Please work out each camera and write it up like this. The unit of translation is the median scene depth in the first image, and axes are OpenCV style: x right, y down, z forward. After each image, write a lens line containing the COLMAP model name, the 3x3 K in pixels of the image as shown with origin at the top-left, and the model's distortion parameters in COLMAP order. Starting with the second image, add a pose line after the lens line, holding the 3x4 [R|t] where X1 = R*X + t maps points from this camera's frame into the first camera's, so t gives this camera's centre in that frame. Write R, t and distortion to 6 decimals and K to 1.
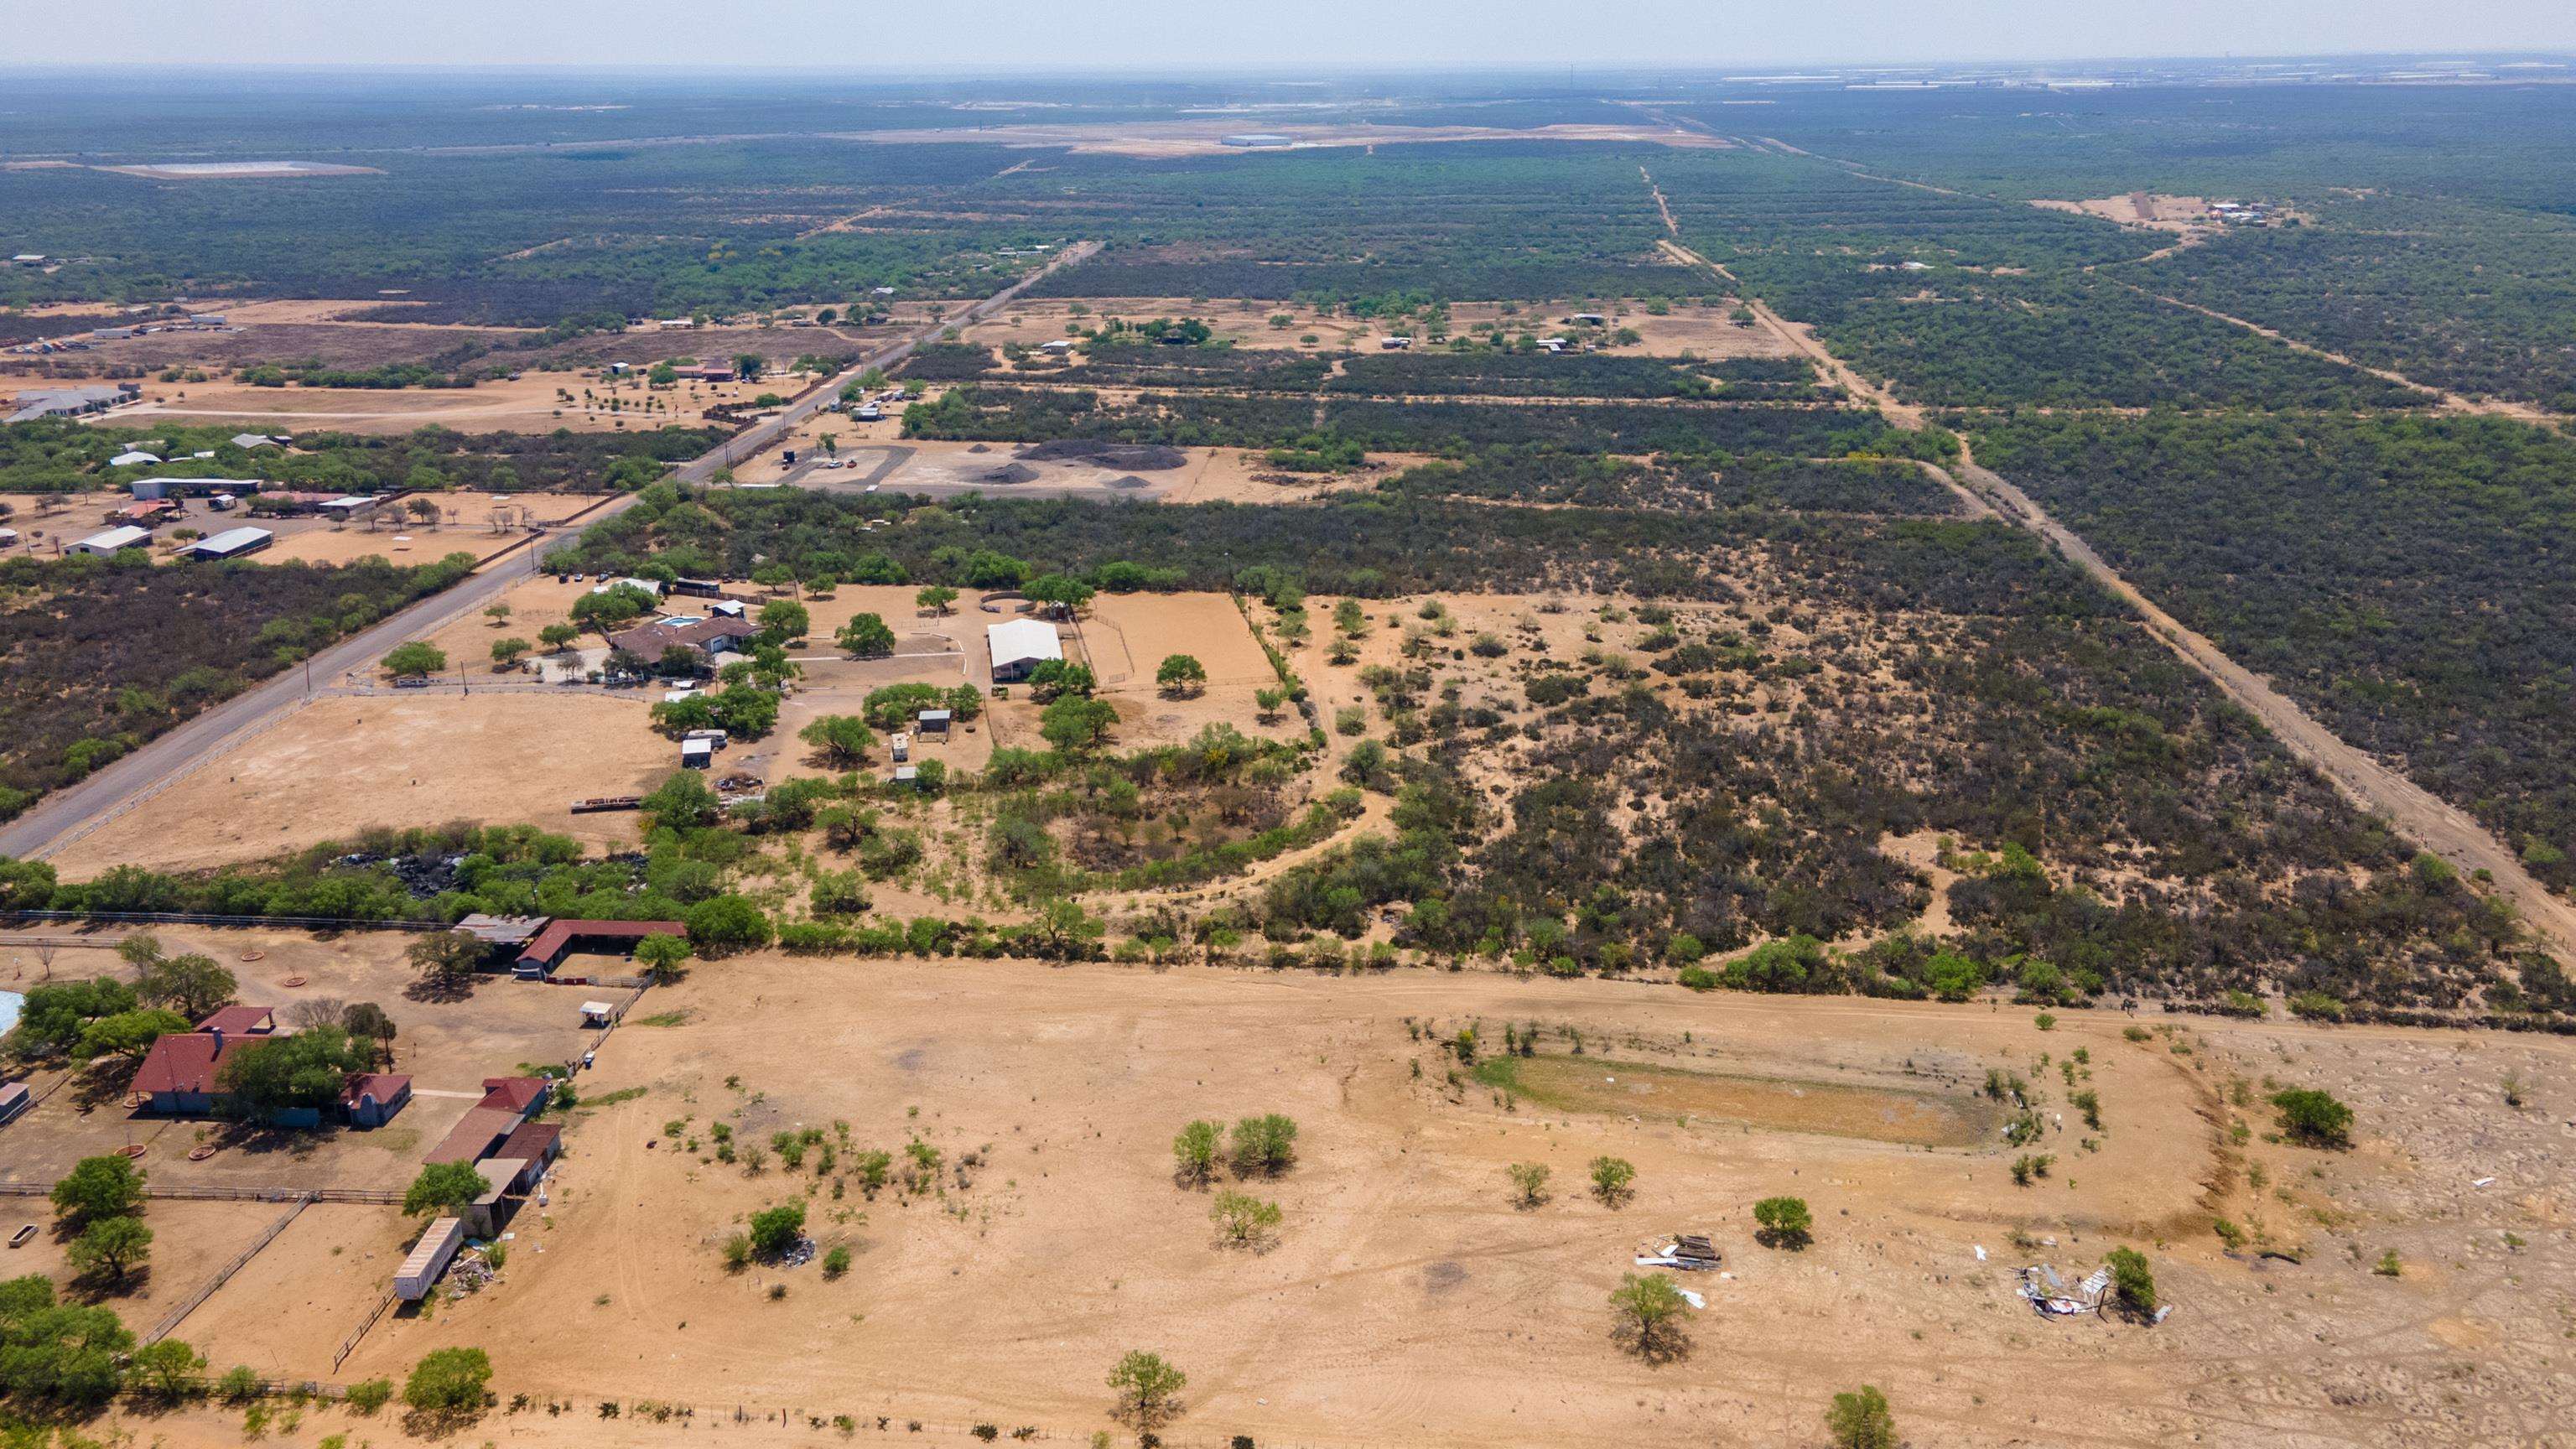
lens RADIAL K [[1899.2, 0, 1288.0], [0, 1899.2, 724.5], [0, 0, 1]] dist [0.045700, -0.000114]
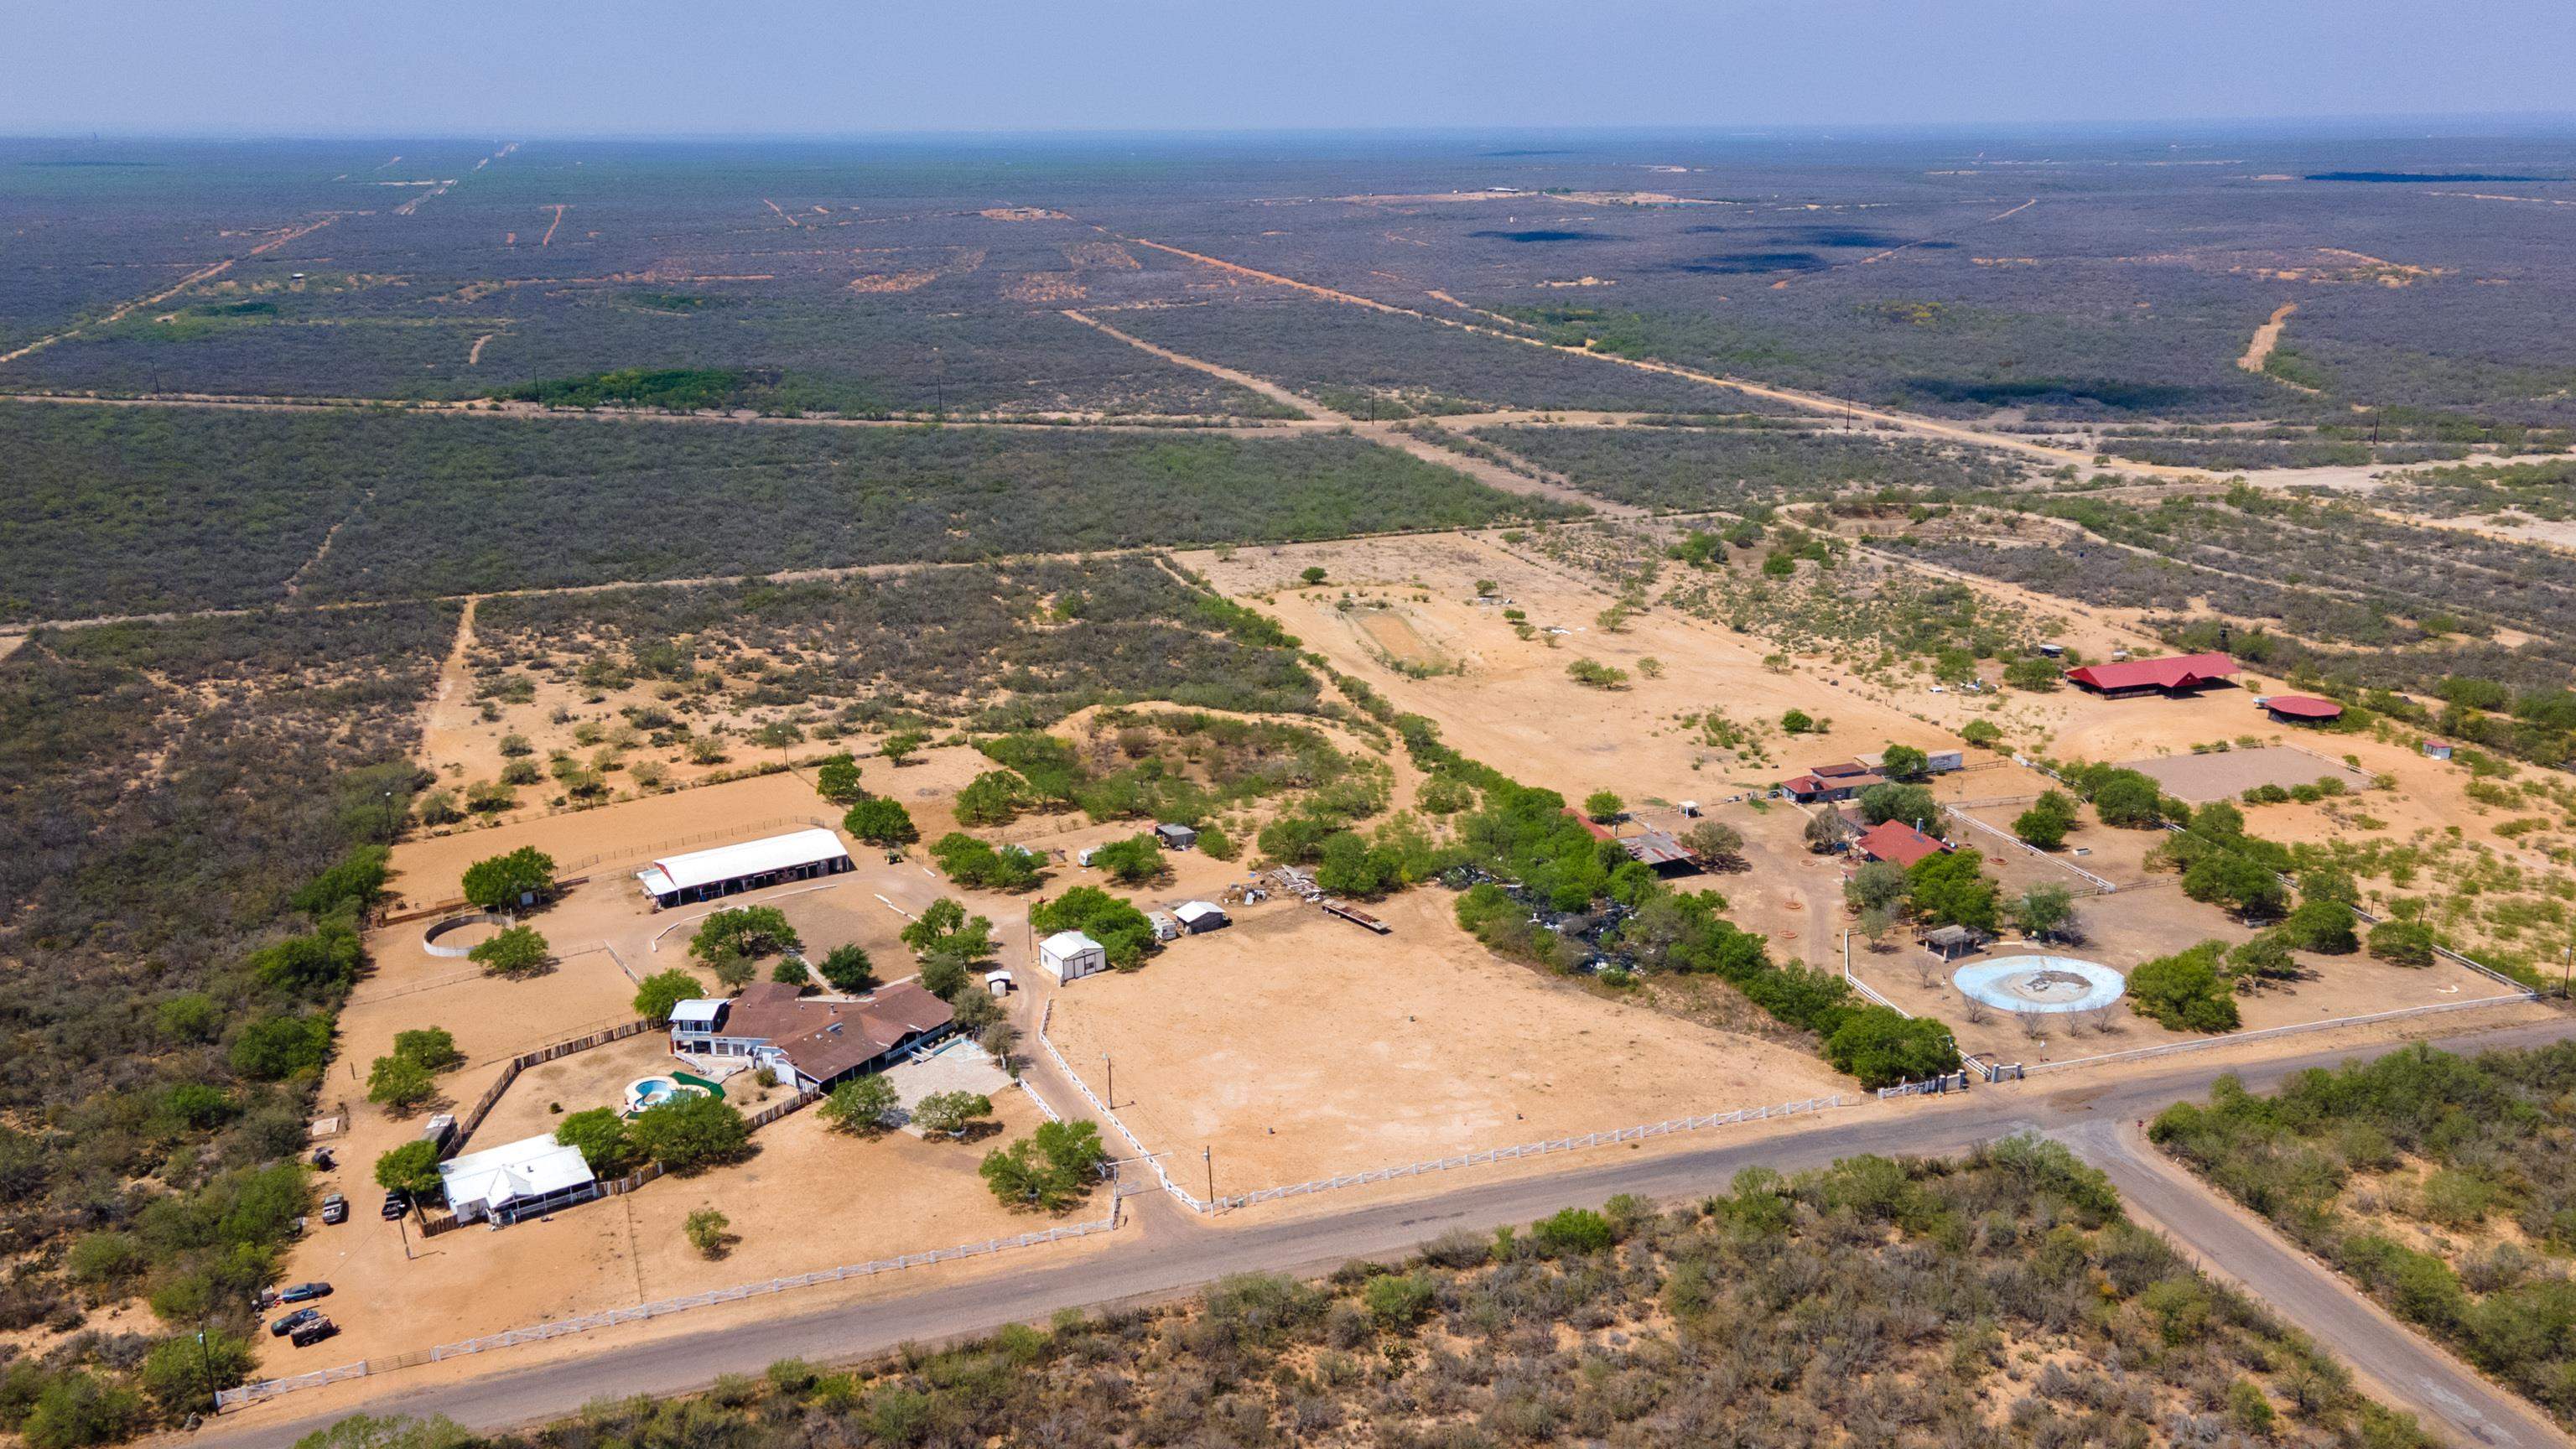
lens RADIAL K [[1977.4, 0, 1288.0], [0, 1977.4, 724.5], [0, 0, 1]] dist [0.036498, 0.001830]
pose [[-0.375243, -0.267535, 0.887478, -1.086200], [0.314913, 0.863698, 0.393518, -0.397284], [-0.871793, 0.427143, -0.239846, 1.139239]]
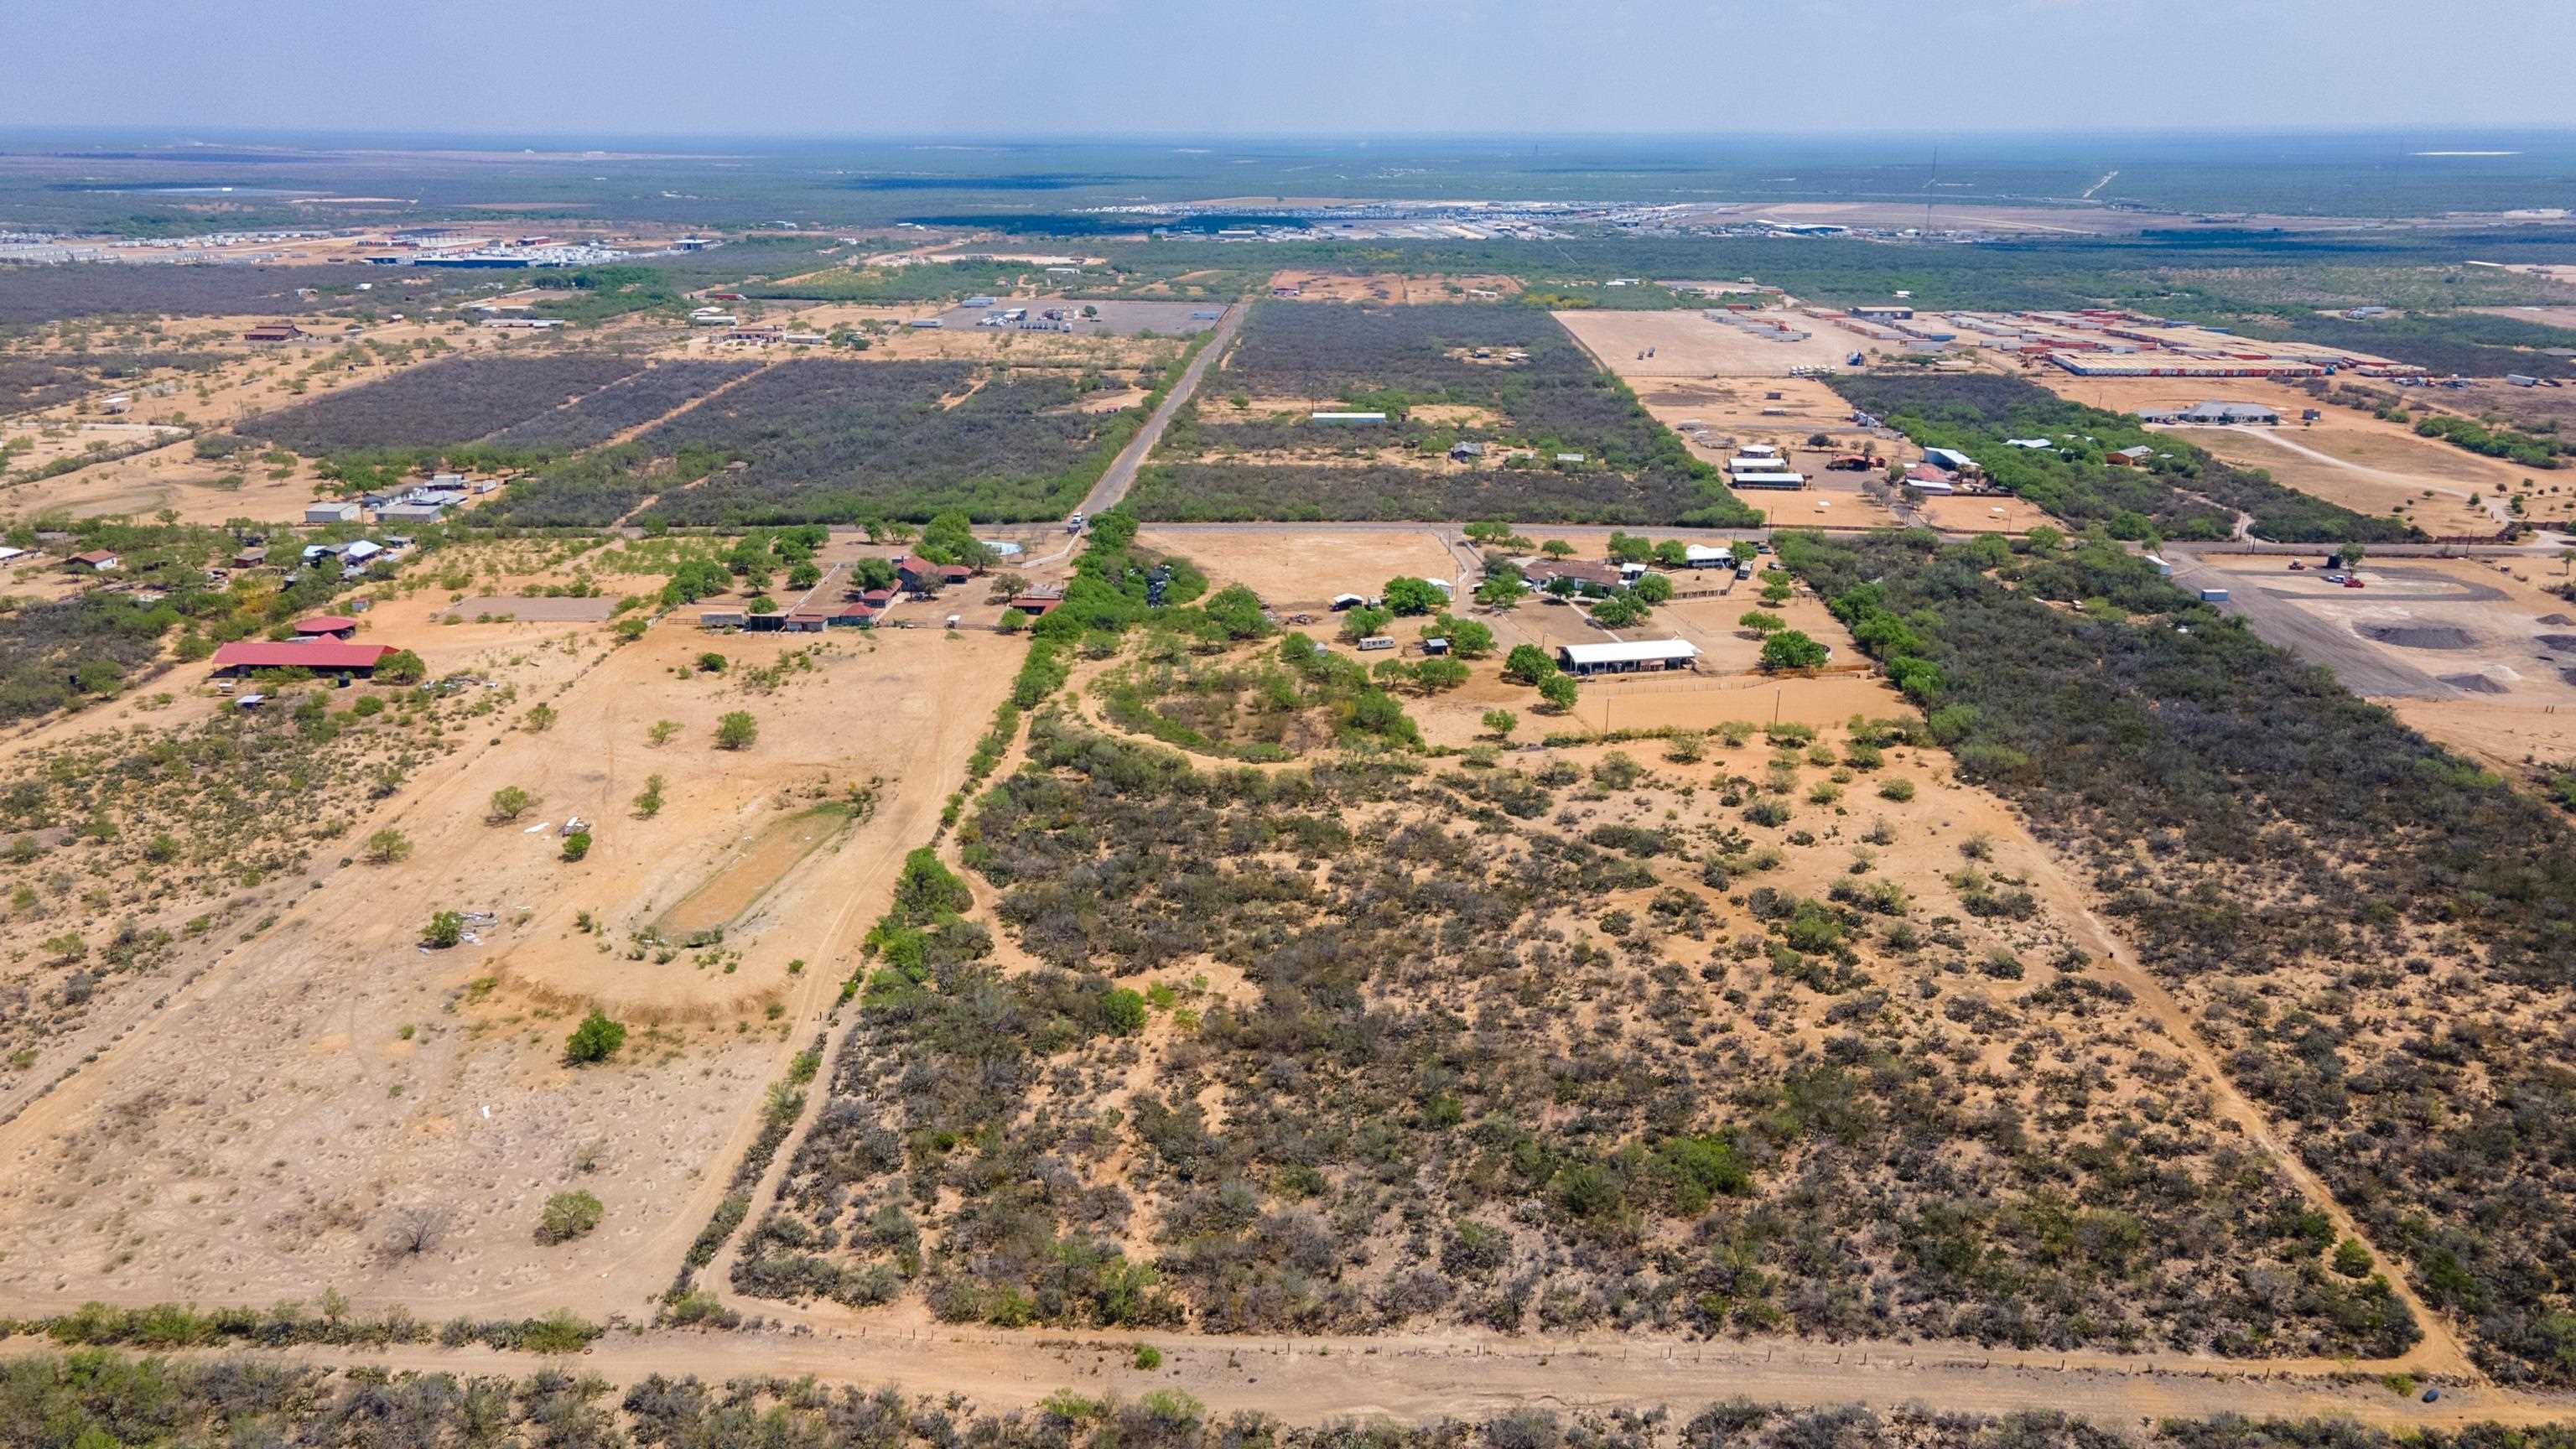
lens RADIAL K [[1930.0, 0, 1270.1], [0, 1930.0, 727.7], [0, 0, 1]] dist [0.006650, 0.083007]
pose [[0.009991, 0.307430, -0.951518, 1.074569], [-0.334795, 0.897675, 0.286518, -0.291968], [0.942238, 0.315700, 0.111895, 0.812068]]
